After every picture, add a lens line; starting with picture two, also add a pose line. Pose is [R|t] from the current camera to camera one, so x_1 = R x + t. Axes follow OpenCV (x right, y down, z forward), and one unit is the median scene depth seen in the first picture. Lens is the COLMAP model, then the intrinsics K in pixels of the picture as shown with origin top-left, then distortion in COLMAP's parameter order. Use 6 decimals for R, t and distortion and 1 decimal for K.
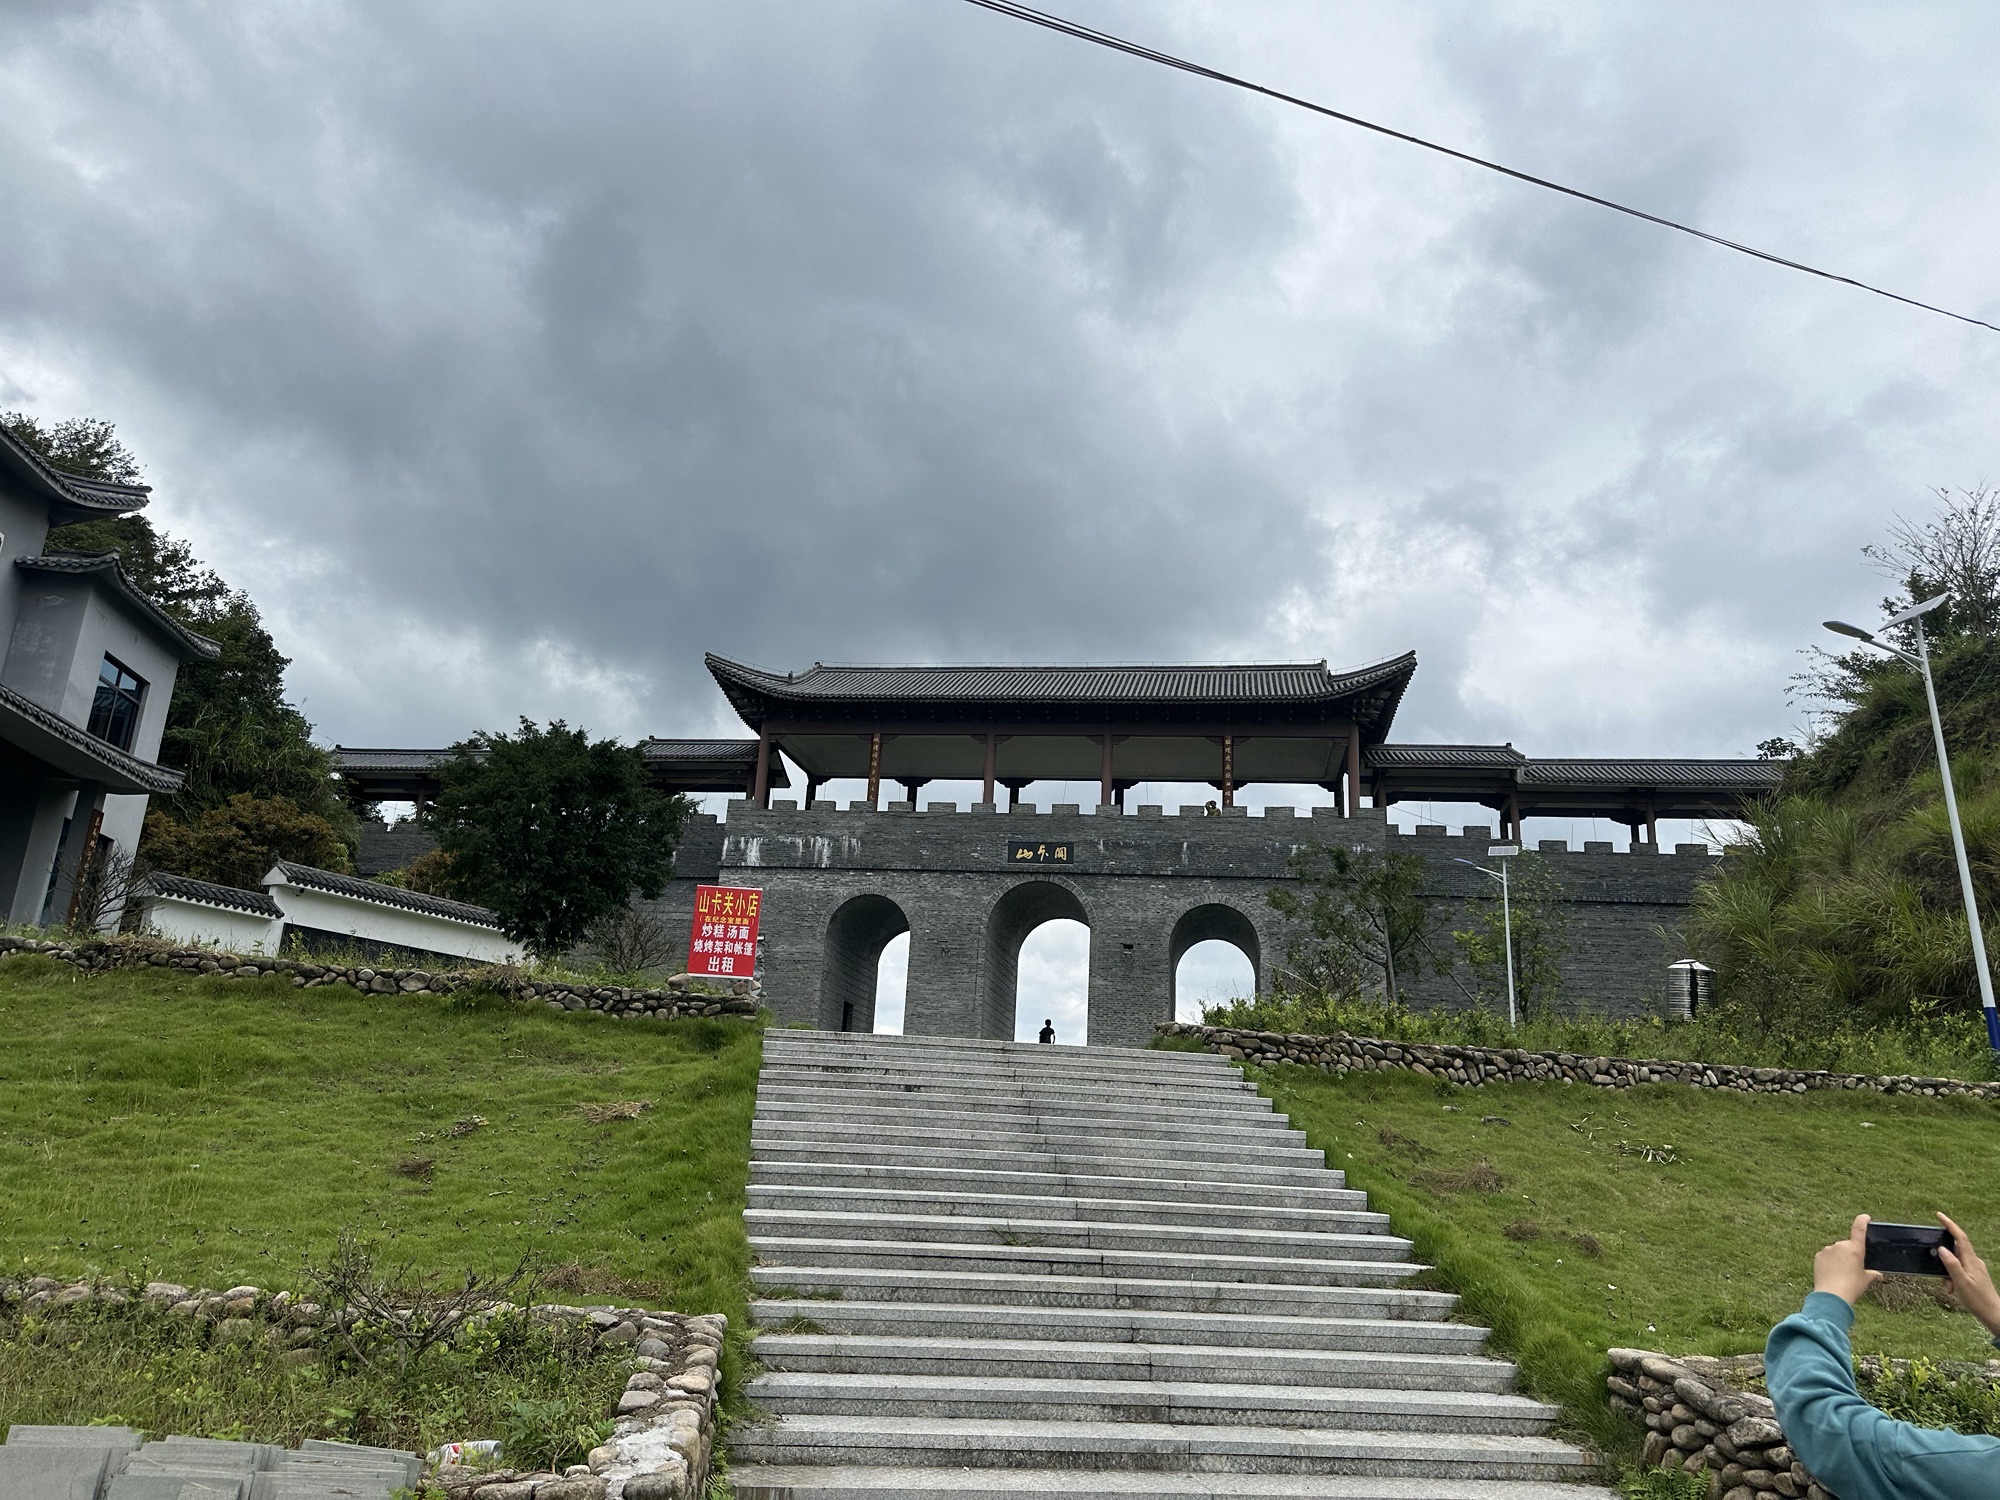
lens RADIAL K [[1432.9, 0, 1009.1], [0, 1432.9, 749.9], [0, 0, 1]] dist [0.185575, -0.292567]
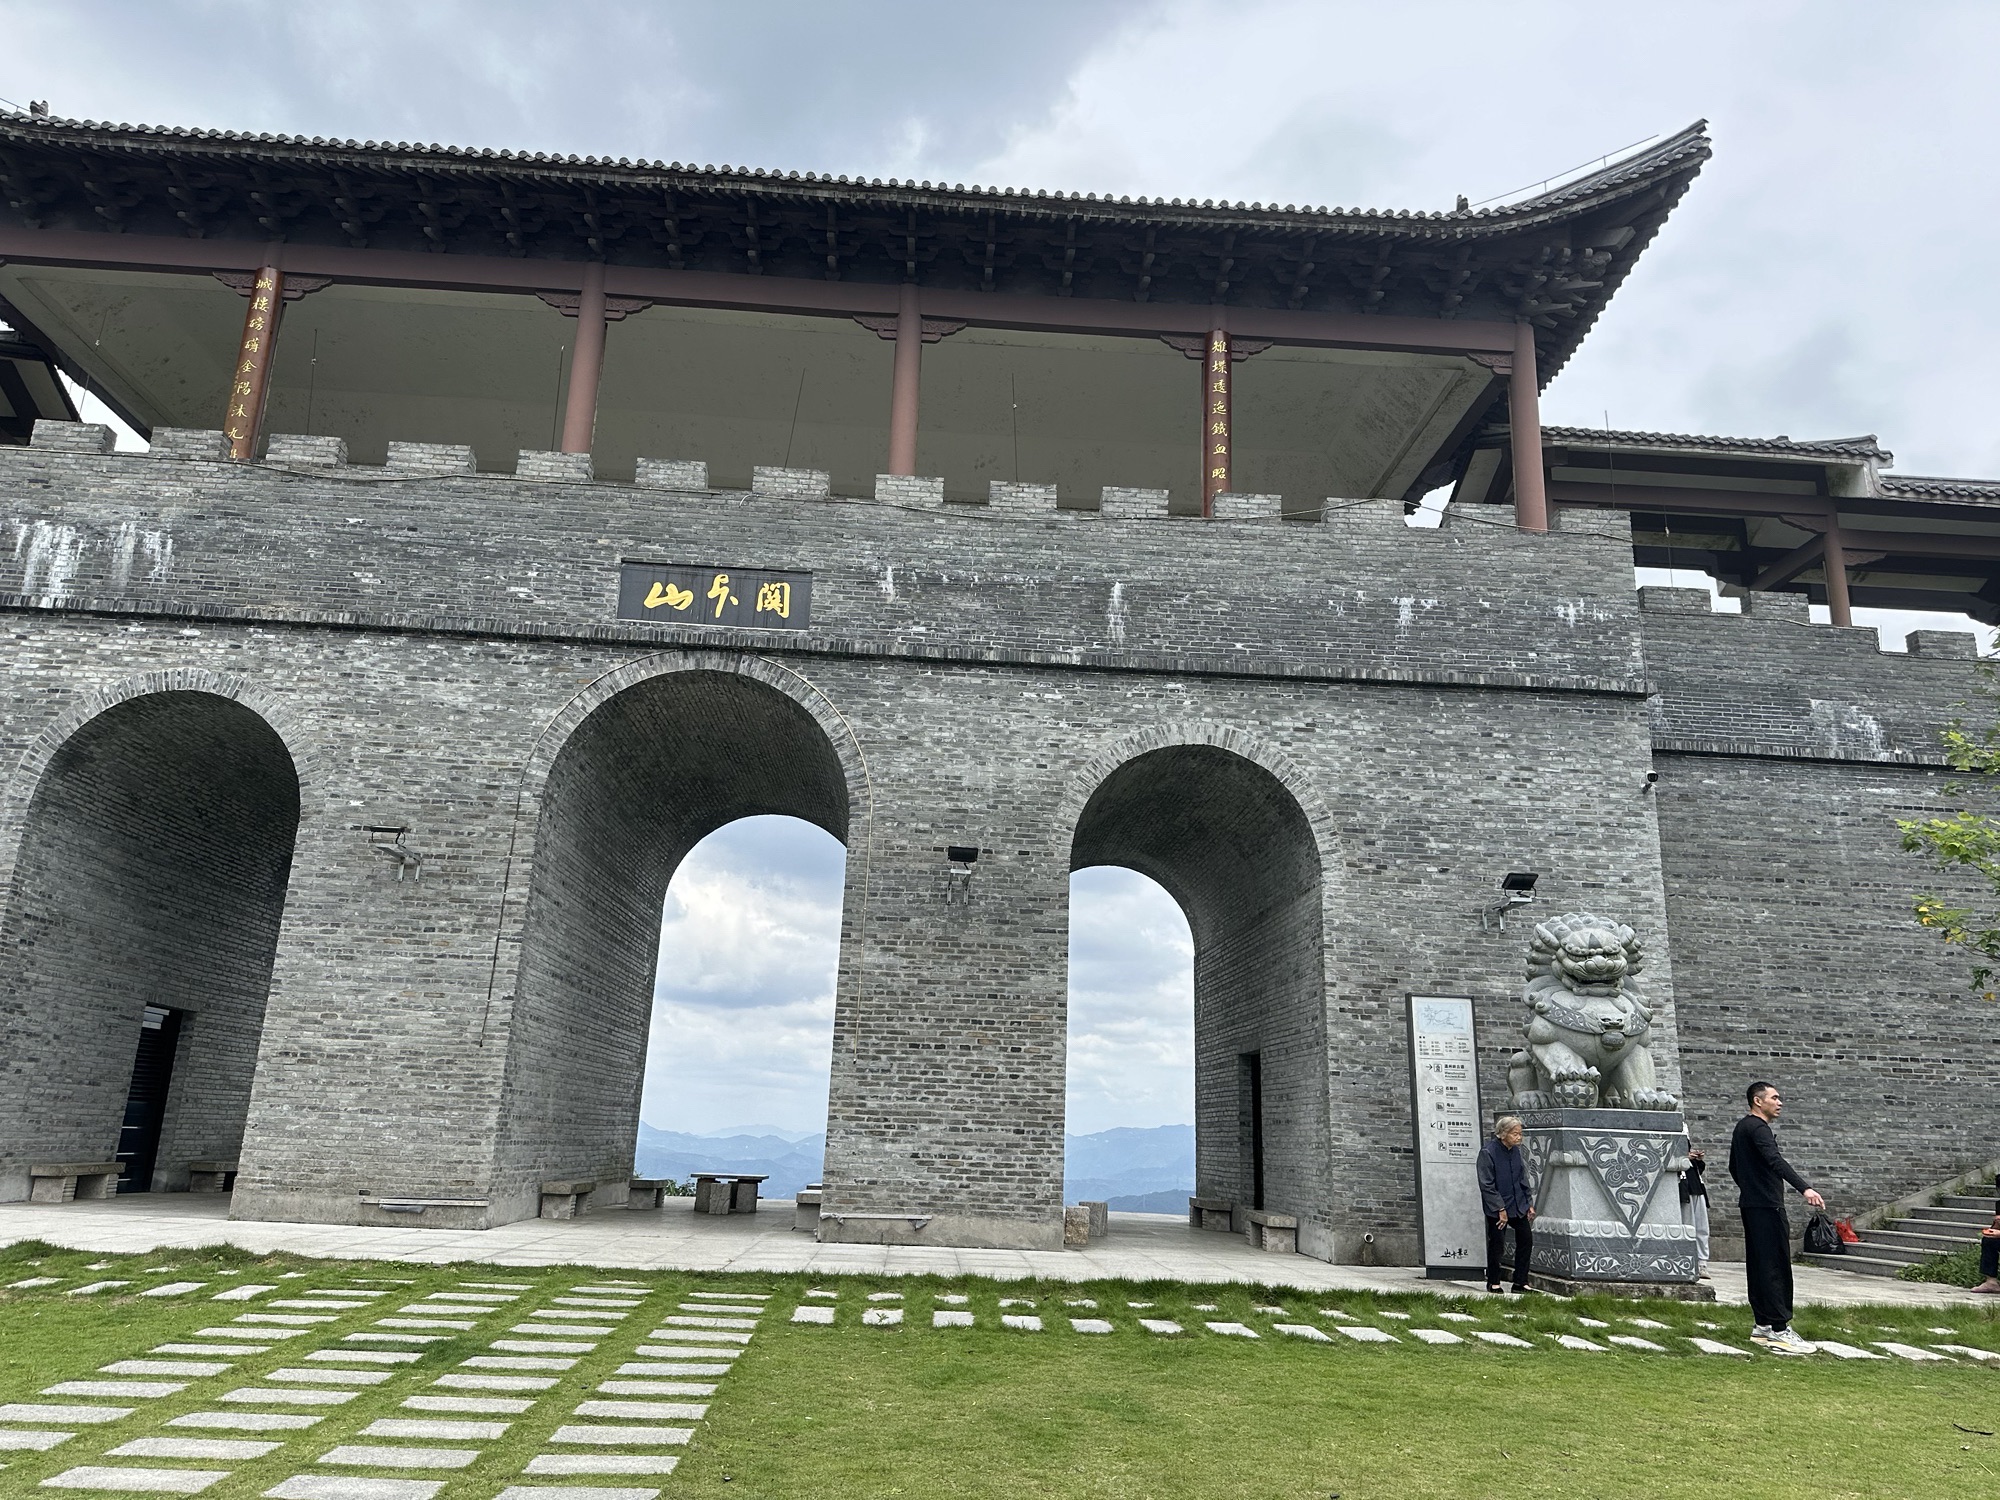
lens RADIAL K [[1432.9, 0, 1009.1], [0, 1432.9, 749.9], [0, 0, 1]] dist [0.185575, -0.292567]
pose [[0.980846, 0.038936, 0.190853, 0.025404], [-0.043919, 0.998794, 0.021946, 0.095494], [-0.189768, -0.029908, 0.981373, 0.611347]]
